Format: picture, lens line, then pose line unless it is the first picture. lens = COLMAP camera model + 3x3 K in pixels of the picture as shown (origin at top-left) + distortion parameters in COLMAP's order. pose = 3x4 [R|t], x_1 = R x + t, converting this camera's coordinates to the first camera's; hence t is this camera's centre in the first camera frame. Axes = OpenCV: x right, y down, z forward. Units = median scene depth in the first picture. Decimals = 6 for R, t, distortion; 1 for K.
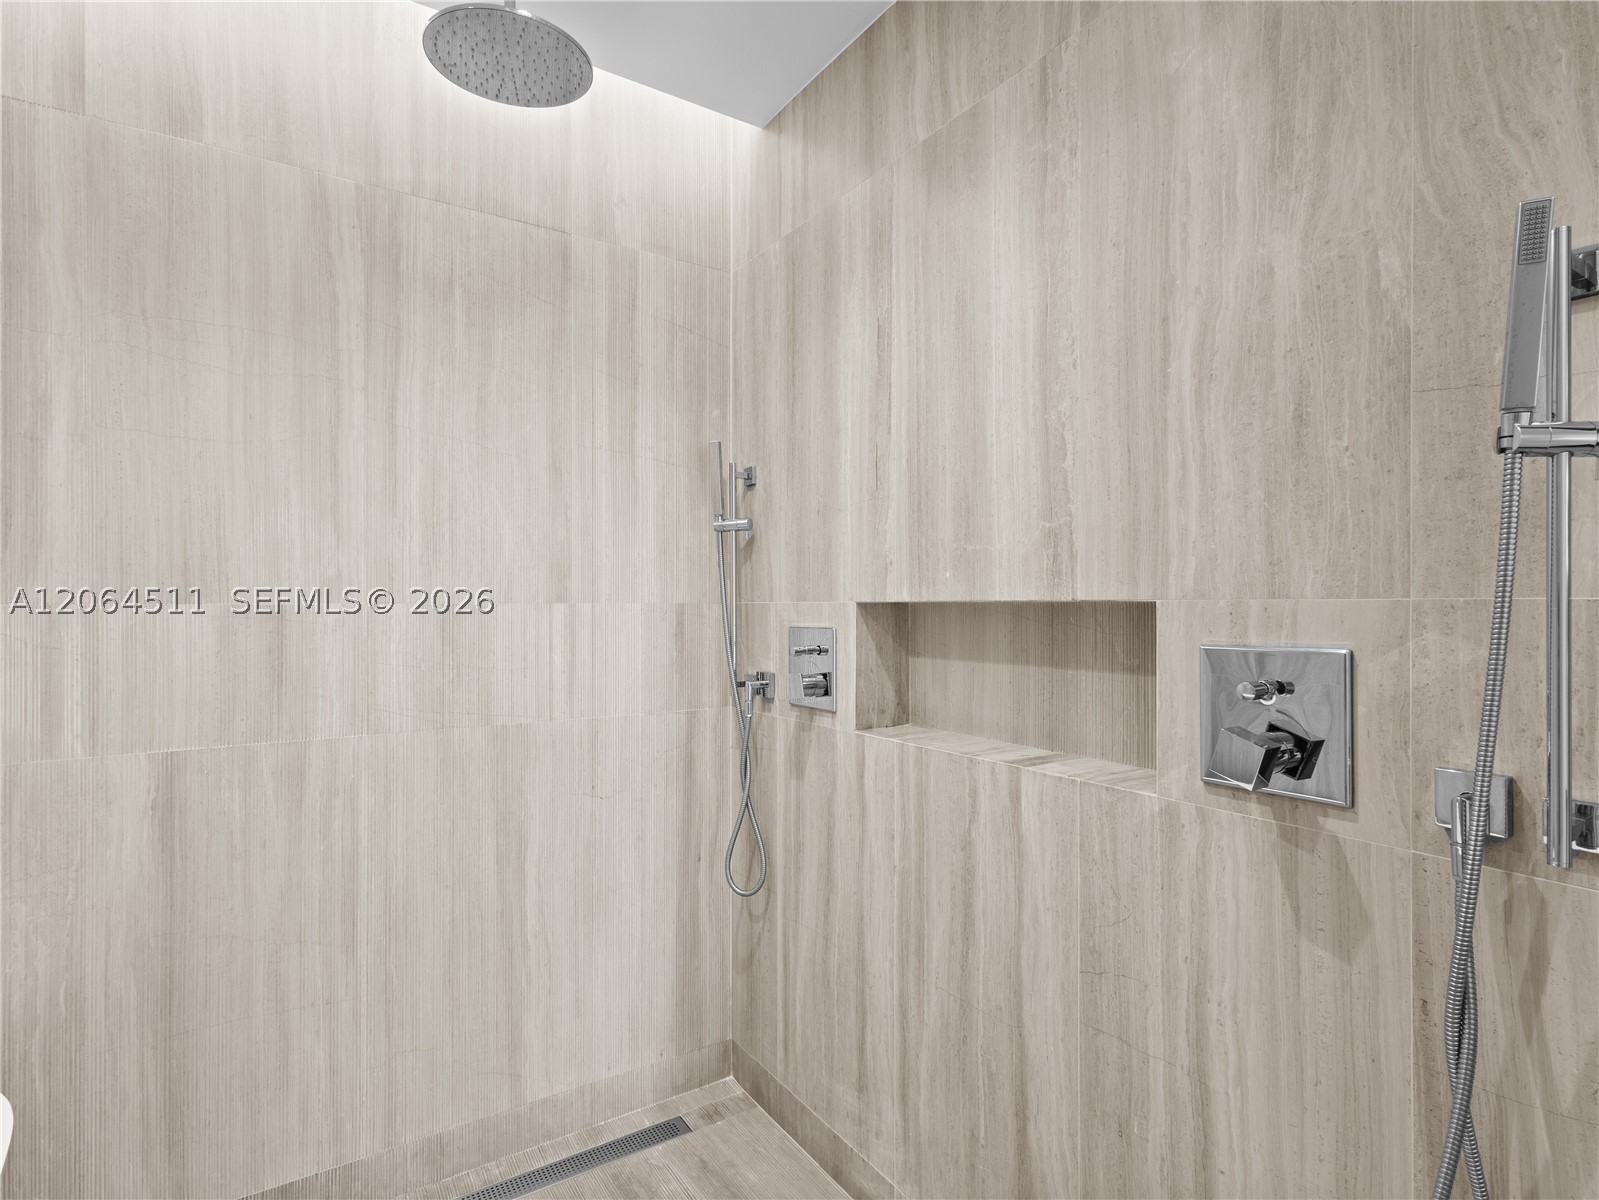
lens RADIAL K [[845.7, 0, 799.5], [0, 845.7, 600.0], [0, 0, 1]] dist [0.000013, 0.003704]
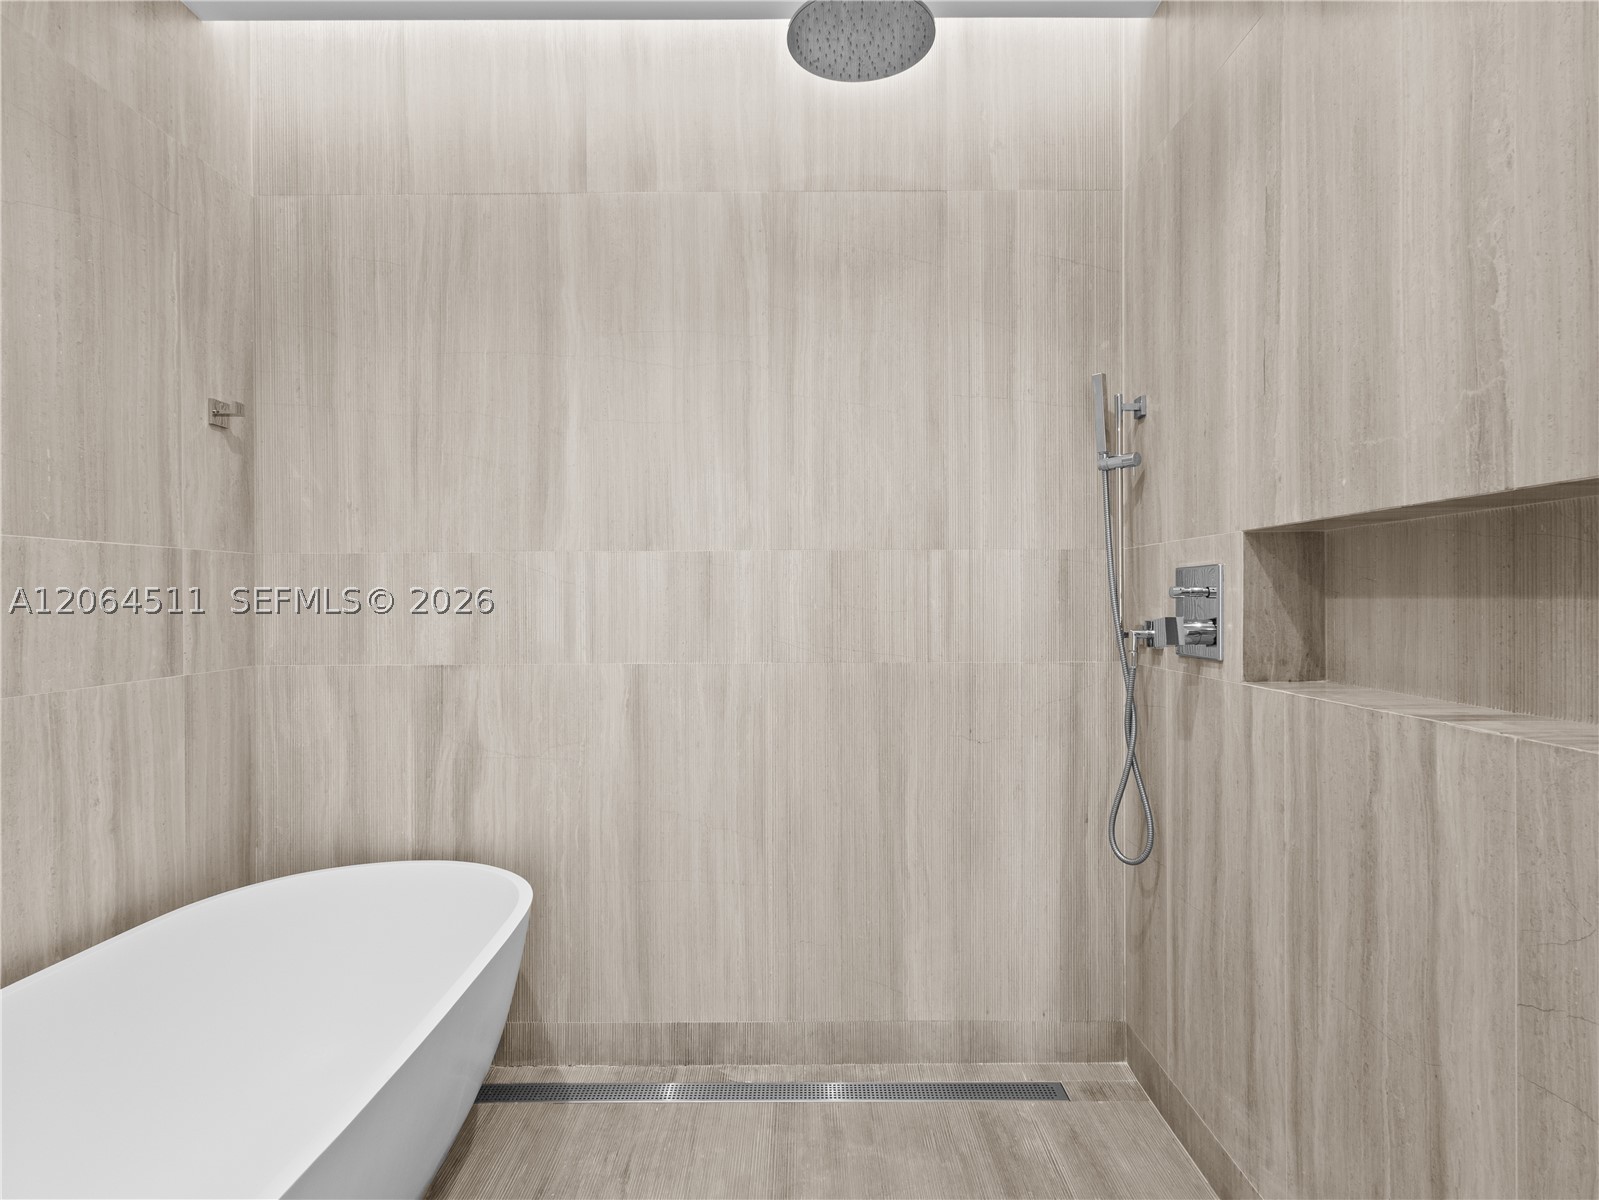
lens RADIAL K [[845.7, 0, 799.5], [0, 845.7, 600.0], [0, 0, 1]] dist [0.000013, 0.003704]
pose [[0.833717, -0.000630, -0.552192, 0.168315], [0.002854, 0.999991, 0.003168, 0.069568], [0.552185, -0.004217, 0.833711, 0.045867]]
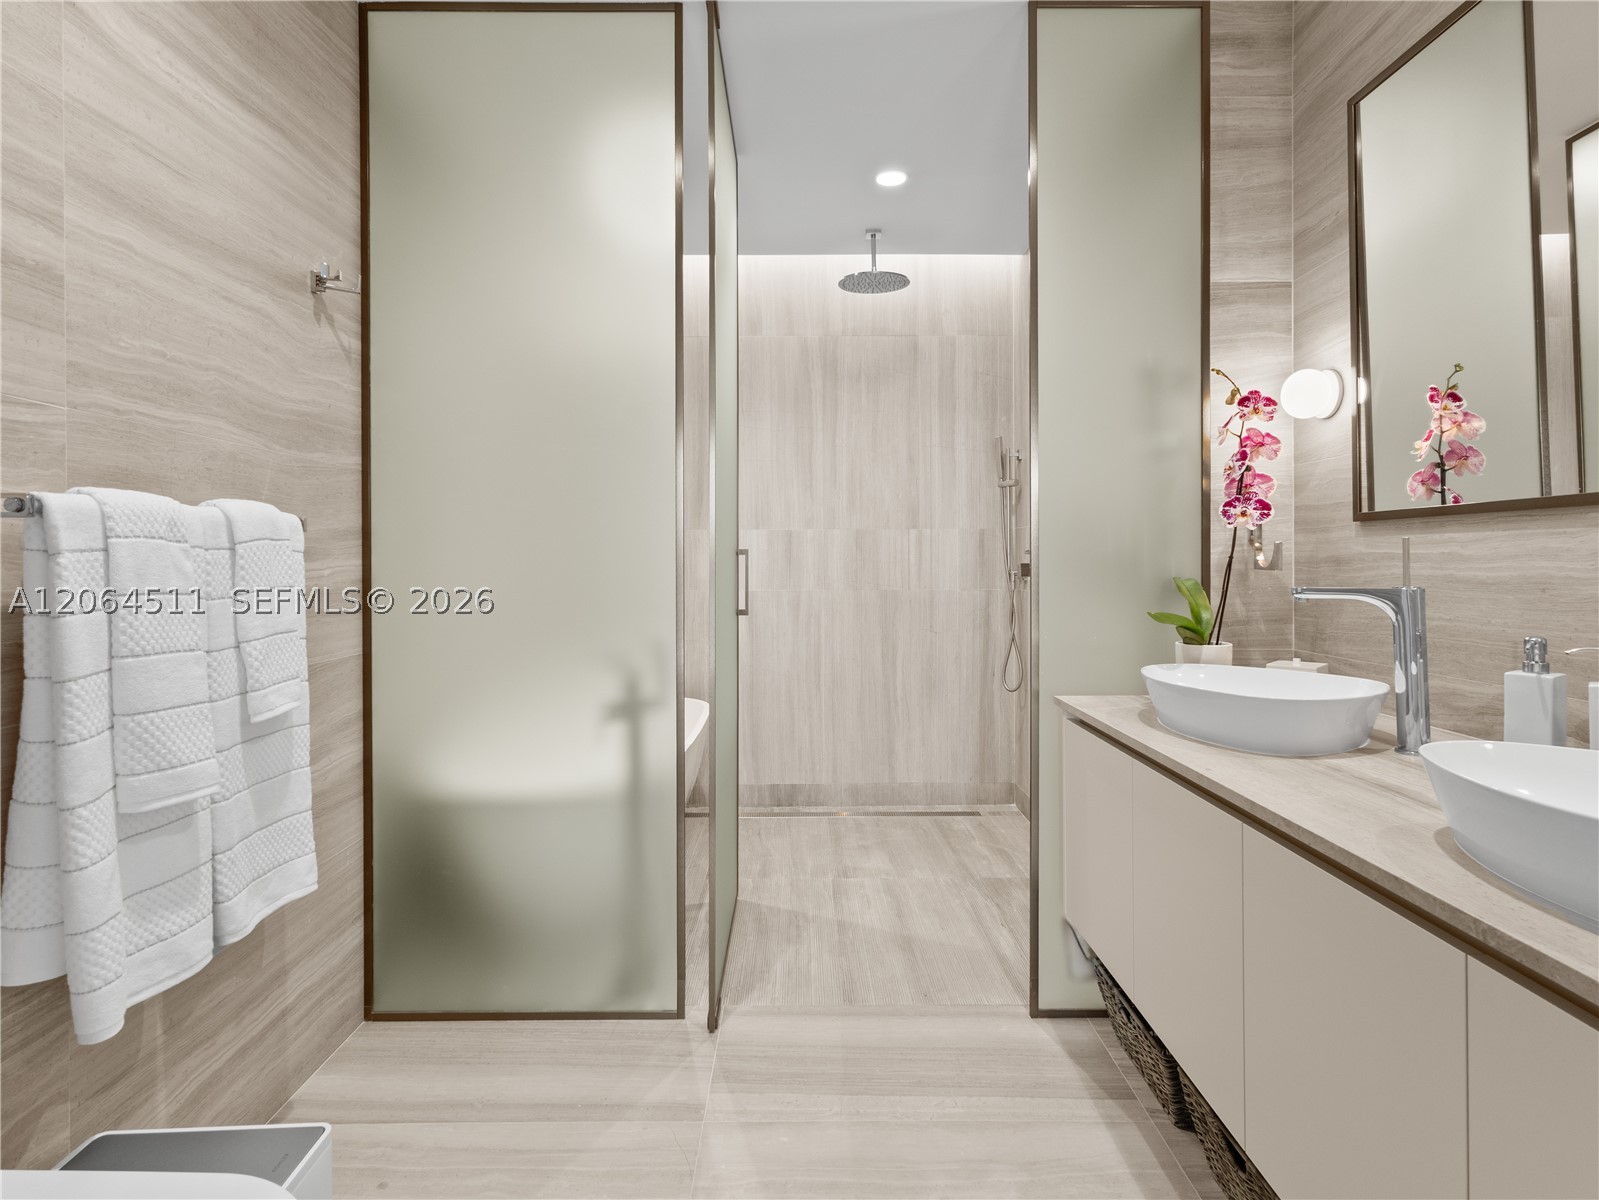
lens RADIAL K [[868.8, 0, 792.1], [0, 868.8, 568.8], [0, 0, 1]] dist [0.000484, 0.000531]
pose [[0.831927, 0.001970, -0.554881, 0.661051], [0.003290, 0.999959, 0.008483, 0.086657], [0.554875, -0.008883, 0.831886, -0.904779]]
